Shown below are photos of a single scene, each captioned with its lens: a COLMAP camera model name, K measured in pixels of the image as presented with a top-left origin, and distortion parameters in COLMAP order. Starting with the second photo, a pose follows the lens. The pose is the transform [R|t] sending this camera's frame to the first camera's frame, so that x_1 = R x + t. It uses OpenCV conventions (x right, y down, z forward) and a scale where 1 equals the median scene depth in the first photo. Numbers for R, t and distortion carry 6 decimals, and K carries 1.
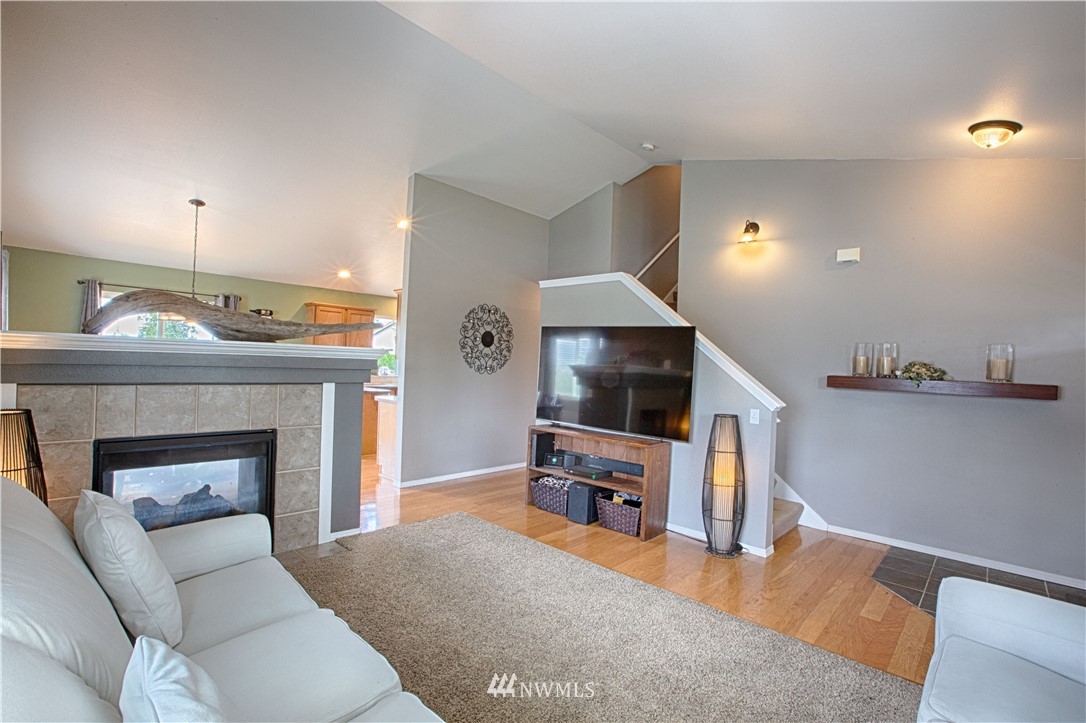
lens RADIAL K [[496.1, 0, 543.8], [0, 496.1, 365.5], [0, 0, 1]] dist [-0.047075, 0.015493]
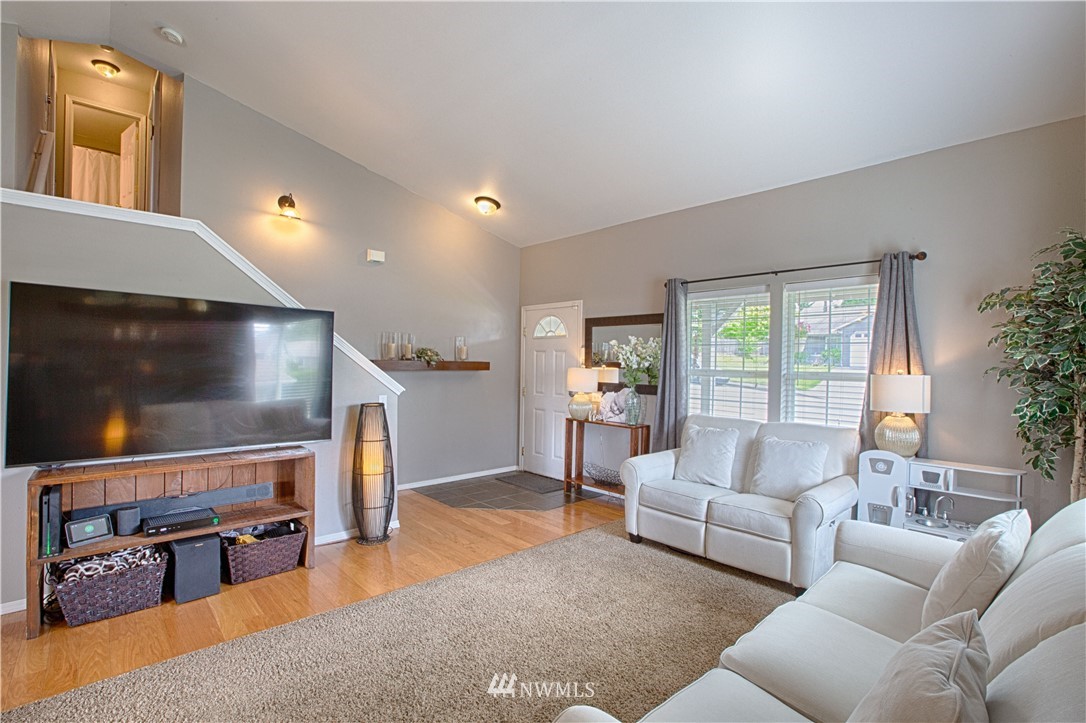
lens RADIAL K [[496.1, 0, 543.8], [0, 496.1, 365.5], [0, 0, 1]] dist [-0.047075, 0.015493]
pose [[0.071285, -0.044429, 0.996466, -0.598255], [-0.005925, 0.998971, 0.044964, -0.023036], [-0.997438, -0.009109, 0.070948, 0.580319]]
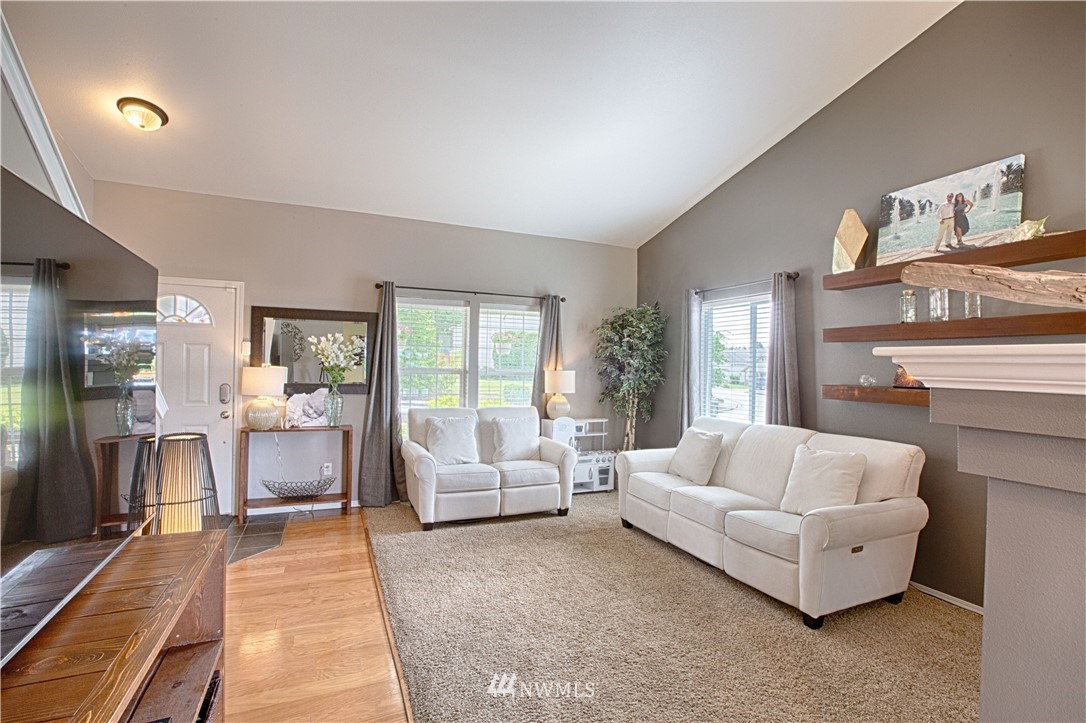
lens RADIAL K [[496.1, 0, 543.8], [0, 496.1, 365.5], [0, 0, 1]] dist [-0.047075, 0.015493]
pose [[-0.911016, -0.060930, 0.407846, -0.252005], [-0.054458, 0.998138, 0.027472, -0.024115], [-0.408760, 0.002817, -0.912637, 1.345418]]
